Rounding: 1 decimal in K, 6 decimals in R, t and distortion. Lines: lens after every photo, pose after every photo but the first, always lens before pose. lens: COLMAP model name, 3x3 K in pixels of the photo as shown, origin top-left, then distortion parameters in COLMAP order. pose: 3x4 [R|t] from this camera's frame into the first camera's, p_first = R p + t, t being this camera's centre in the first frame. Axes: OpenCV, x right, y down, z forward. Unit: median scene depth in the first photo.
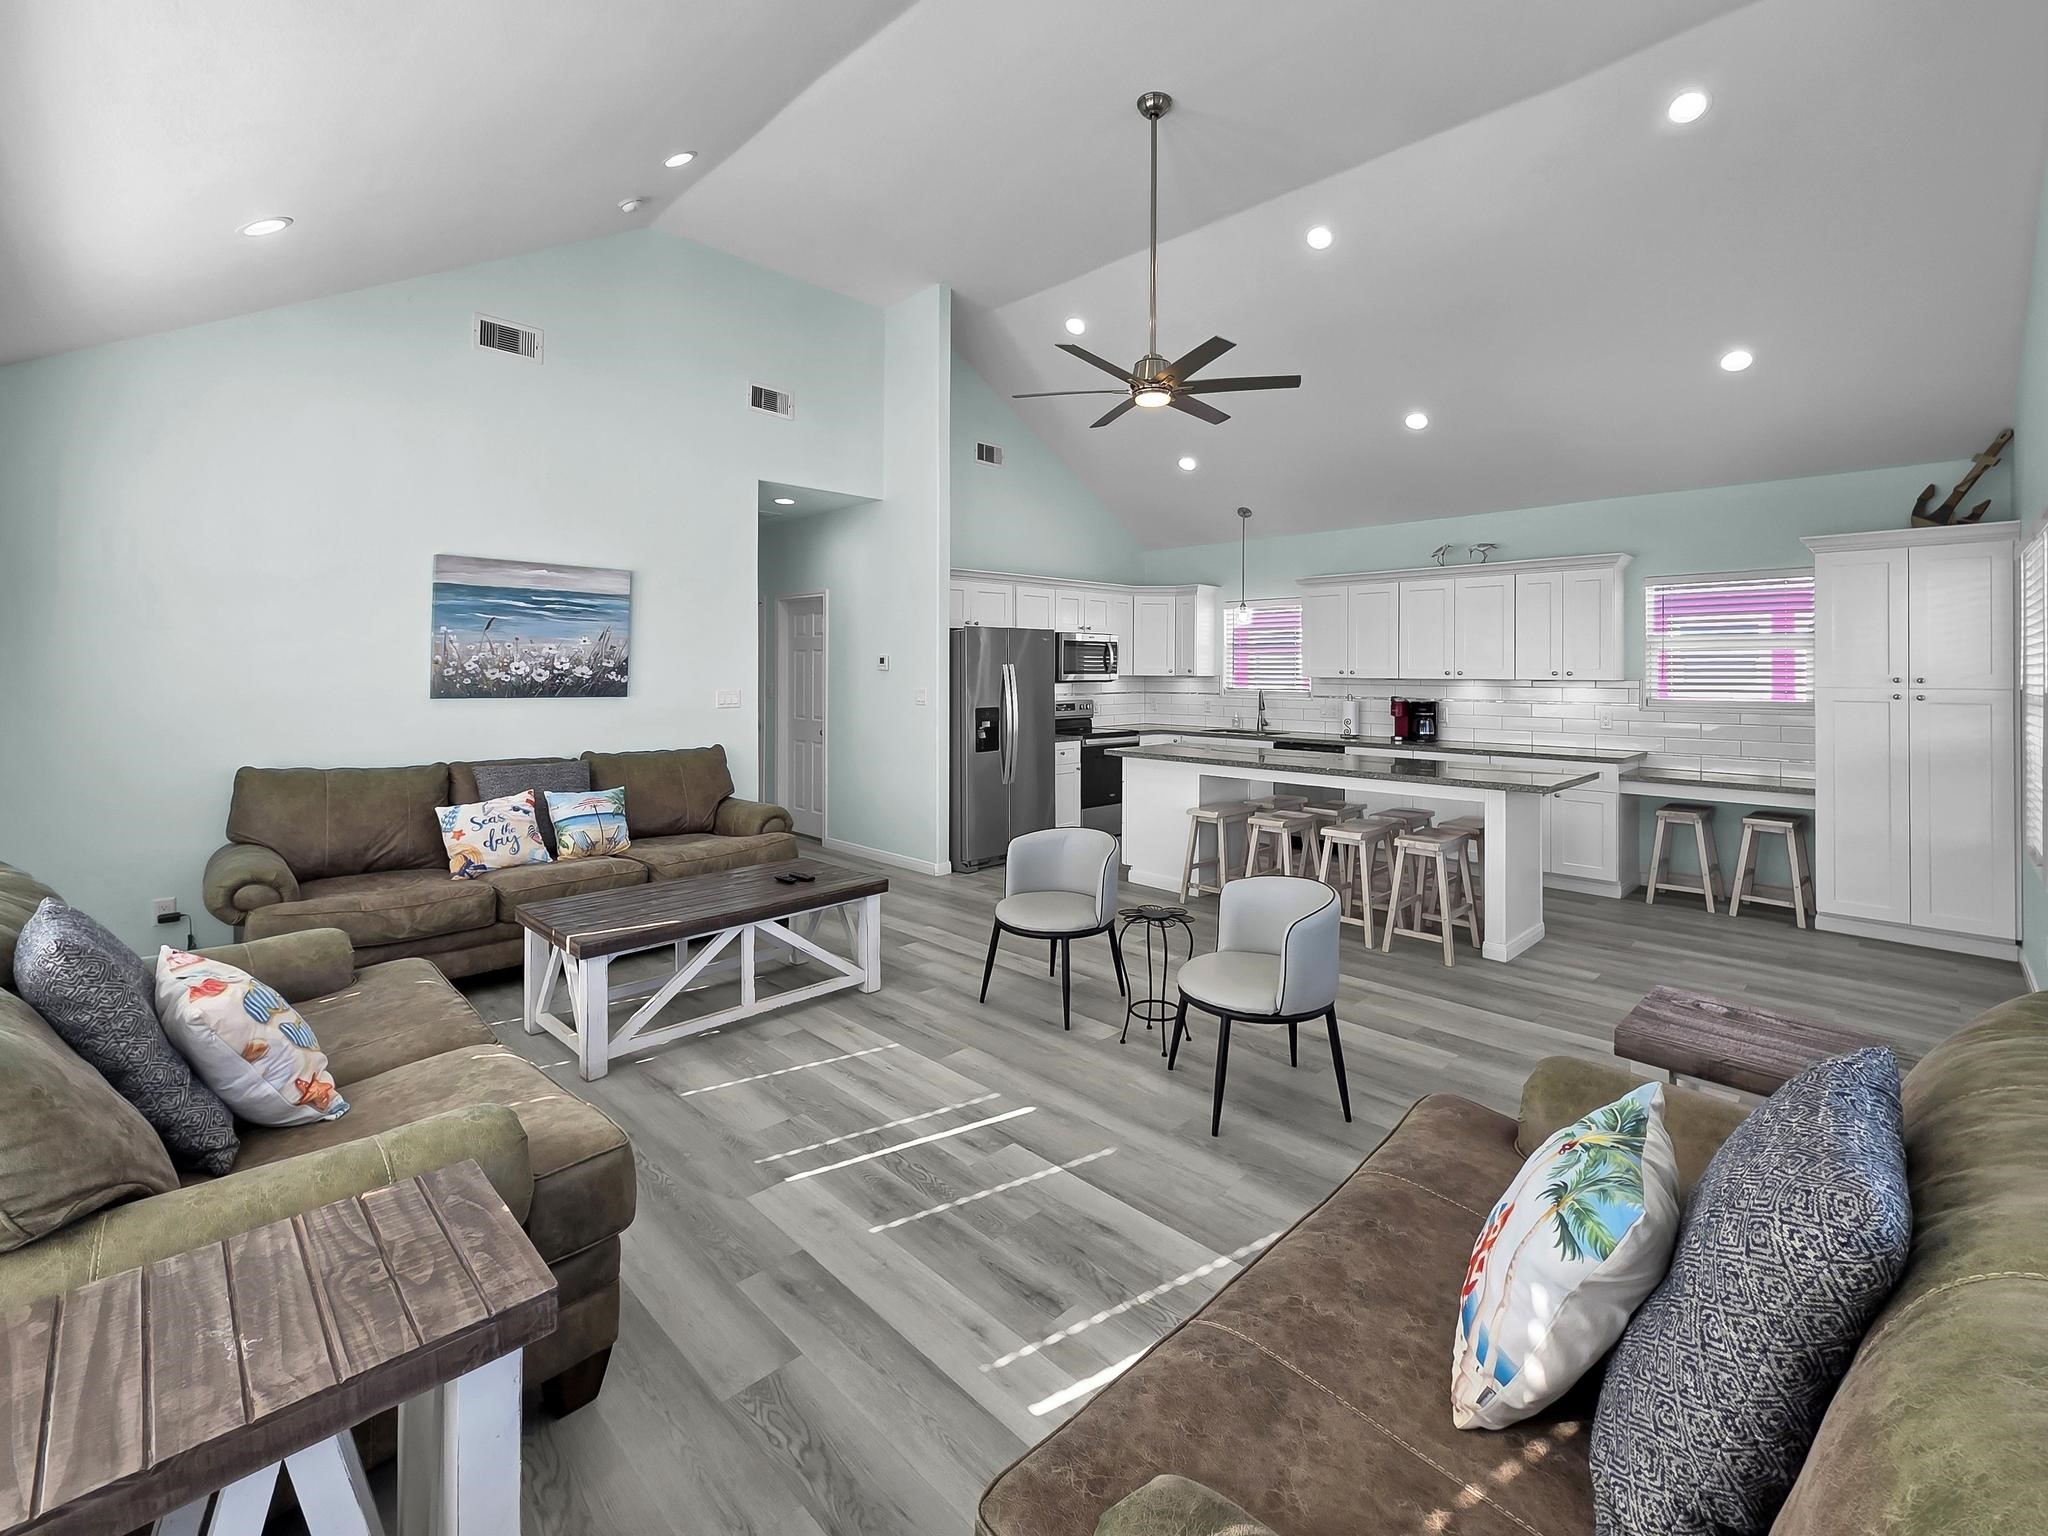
lens RADIAL K [[899.4, 0, 1043.1], [0, 899.4, 660.6], [0, 0, 1]] dist [0.002569, 0.000542]
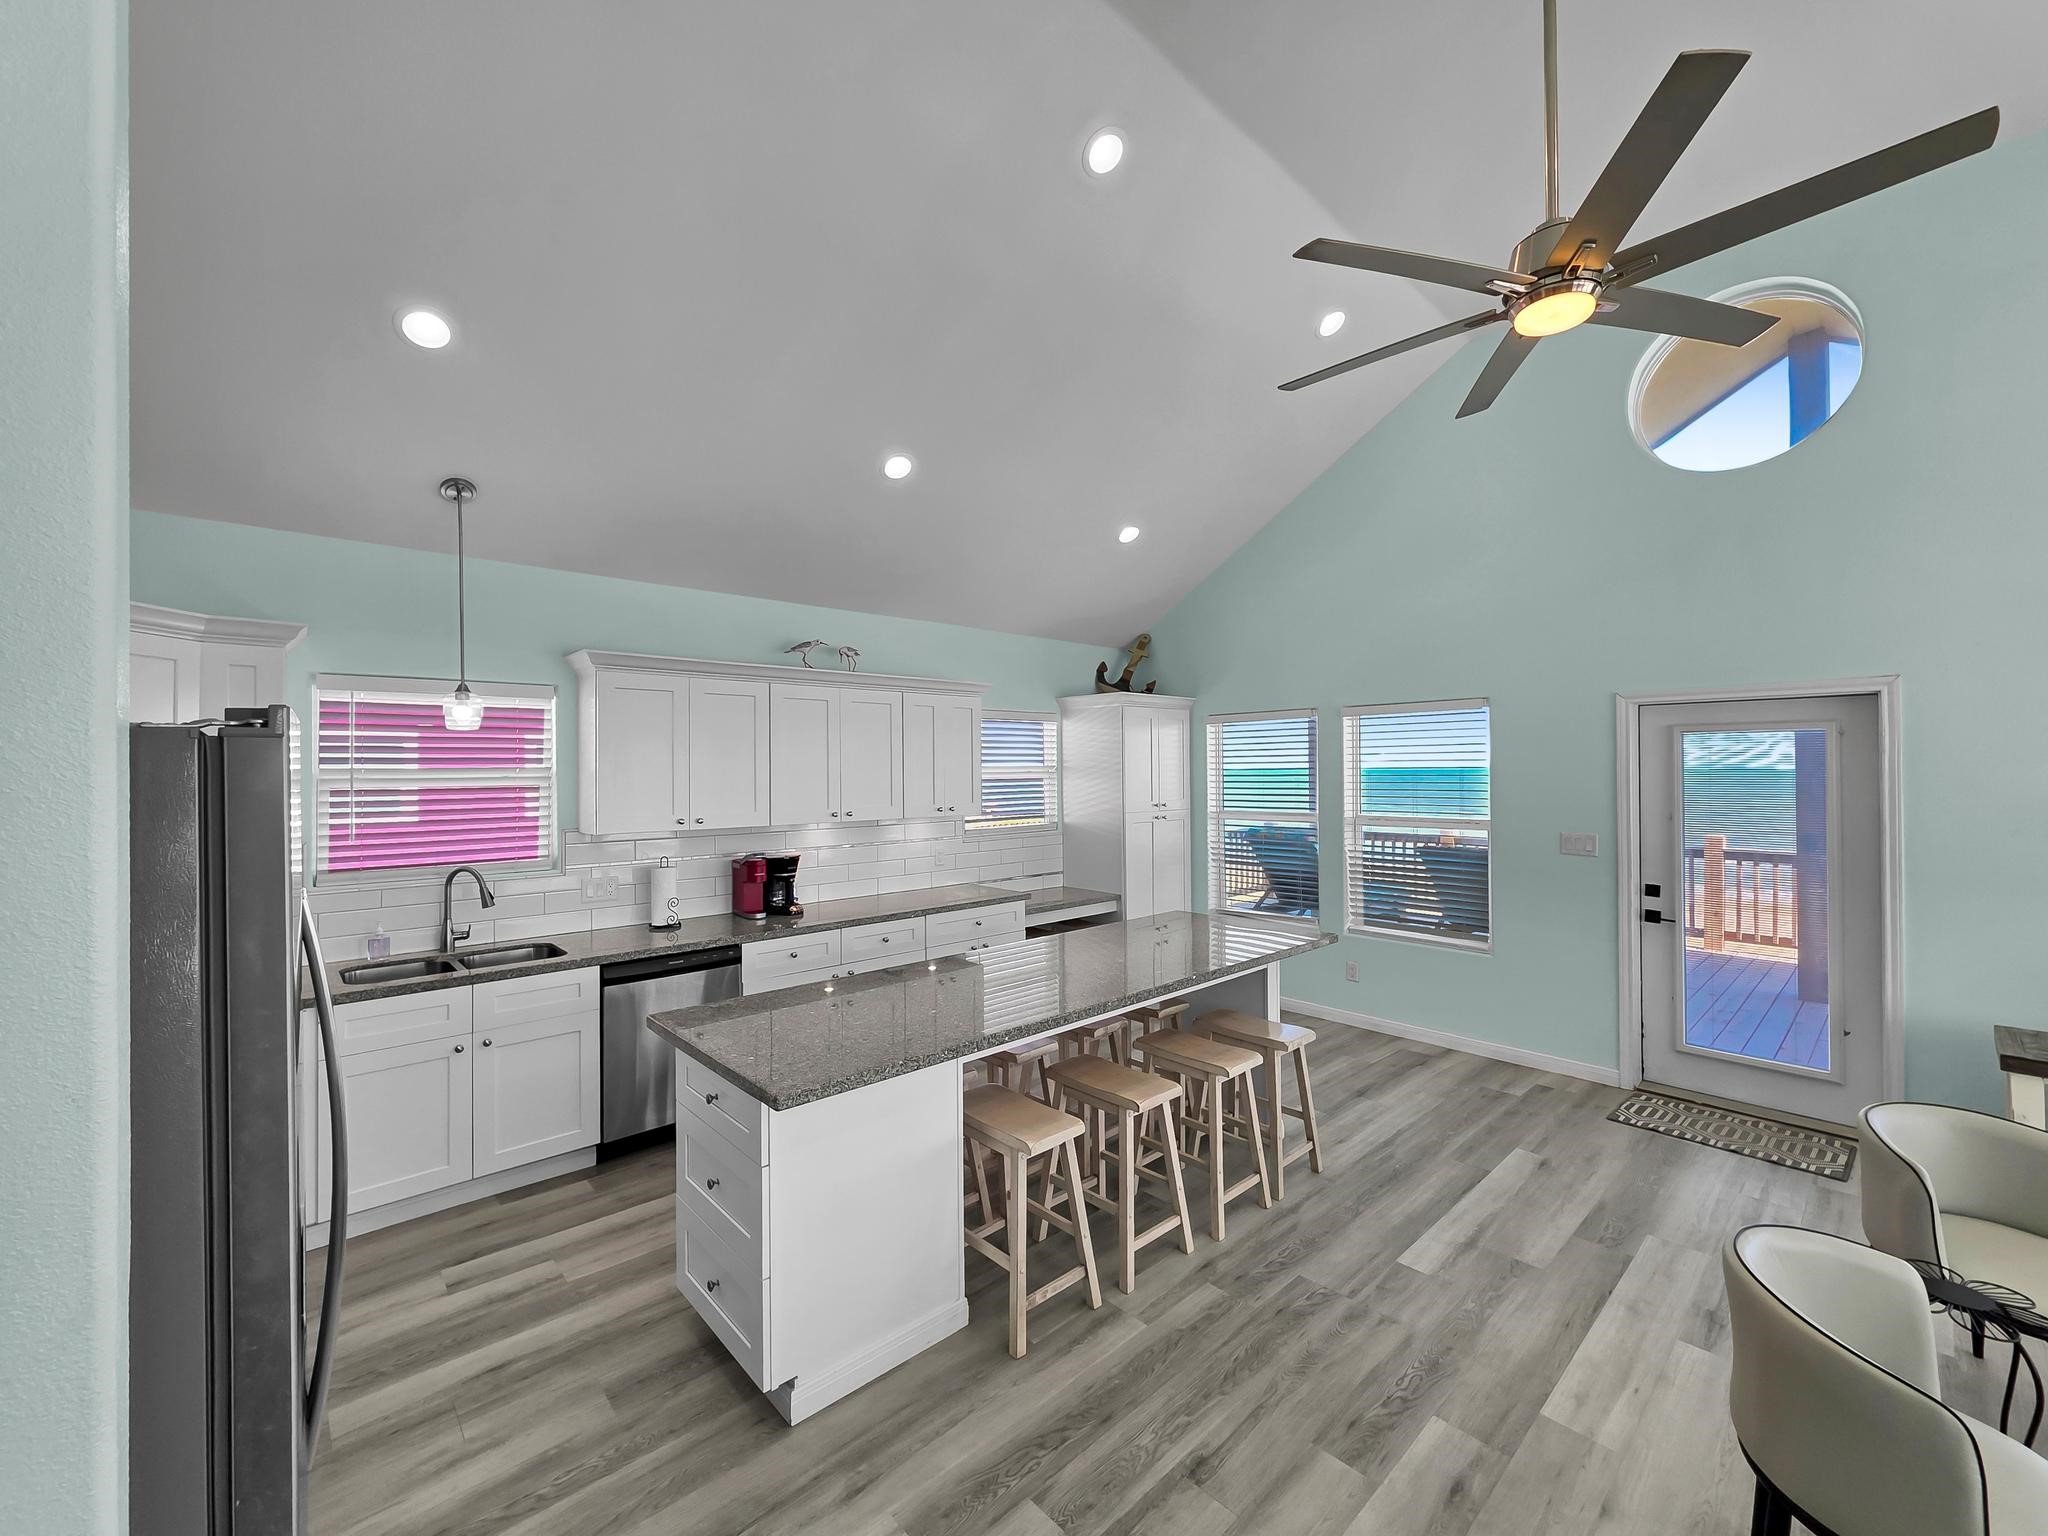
lens RADIAL K [[831.7, 0, 1024.0], [0, 831.7, 768.0], [0, 0, 1]] dist [0.008699, -0.000030]
pose [[0.054449, -0.000687, 0.998516, -0.291469], [-0.000845, 0.999999, 0.000734, -0.032777], [-0.998516, -0.000884, 0.054449, 1.042203]]
